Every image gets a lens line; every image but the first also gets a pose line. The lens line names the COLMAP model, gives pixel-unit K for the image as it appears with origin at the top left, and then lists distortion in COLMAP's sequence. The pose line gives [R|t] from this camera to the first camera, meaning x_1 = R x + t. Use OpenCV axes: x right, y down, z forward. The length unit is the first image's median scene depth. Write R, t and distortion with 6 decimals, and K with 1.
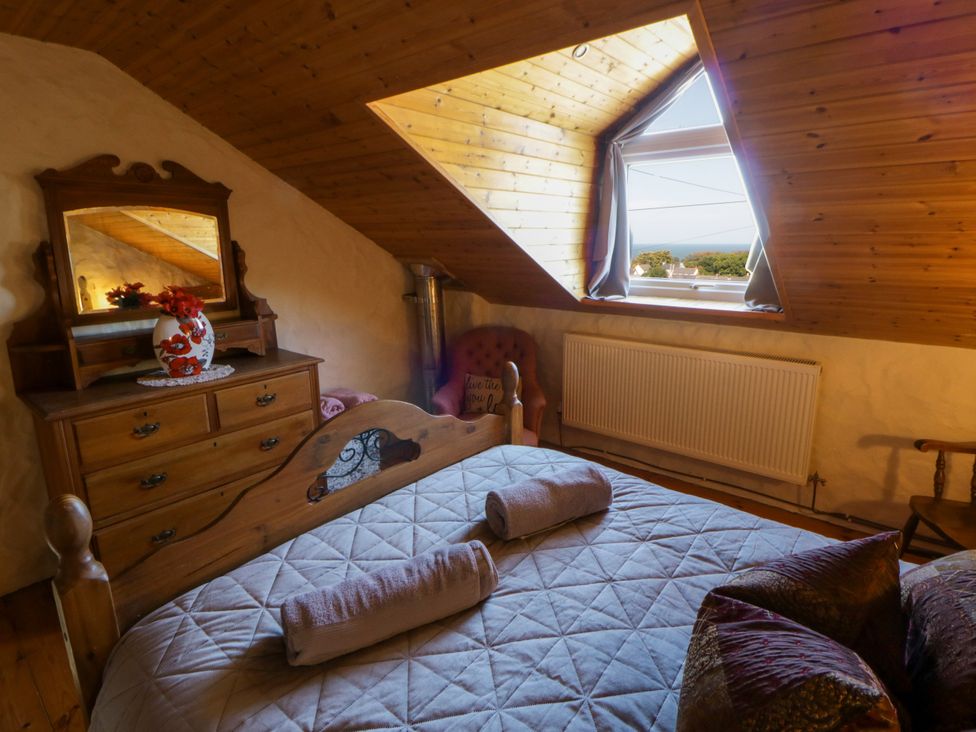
lens RADIAL K [[513.2, 0, 503.3], [0, 513.2, 359.8], [0, 0, 1]] dist [0.009378, -0.016570]
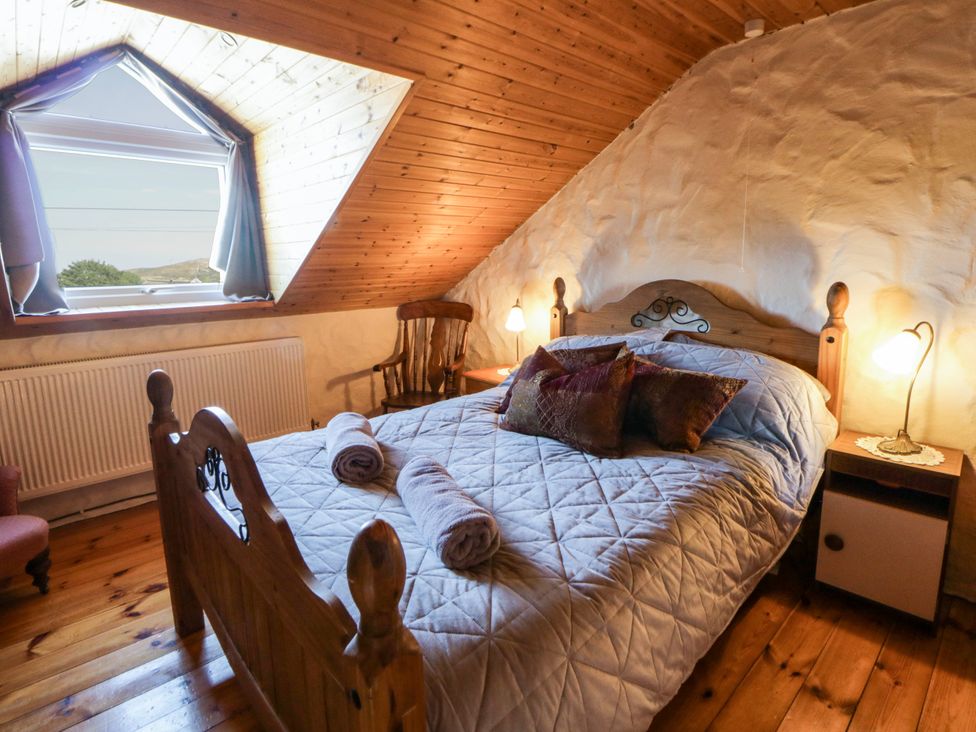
lens RADIAL K [[512.6, 0, 514.9], [0, 512.6, 339.6], [0, 0, 1]] dist [0.002115, -0.016532]
pose [[0.117632, -0.143774, 0.982594, -0.608606], [0.241865, 0.963816, 0.112071, 0.003964], [-0.963153, 0.224472, 0.148149, 0.276776]]
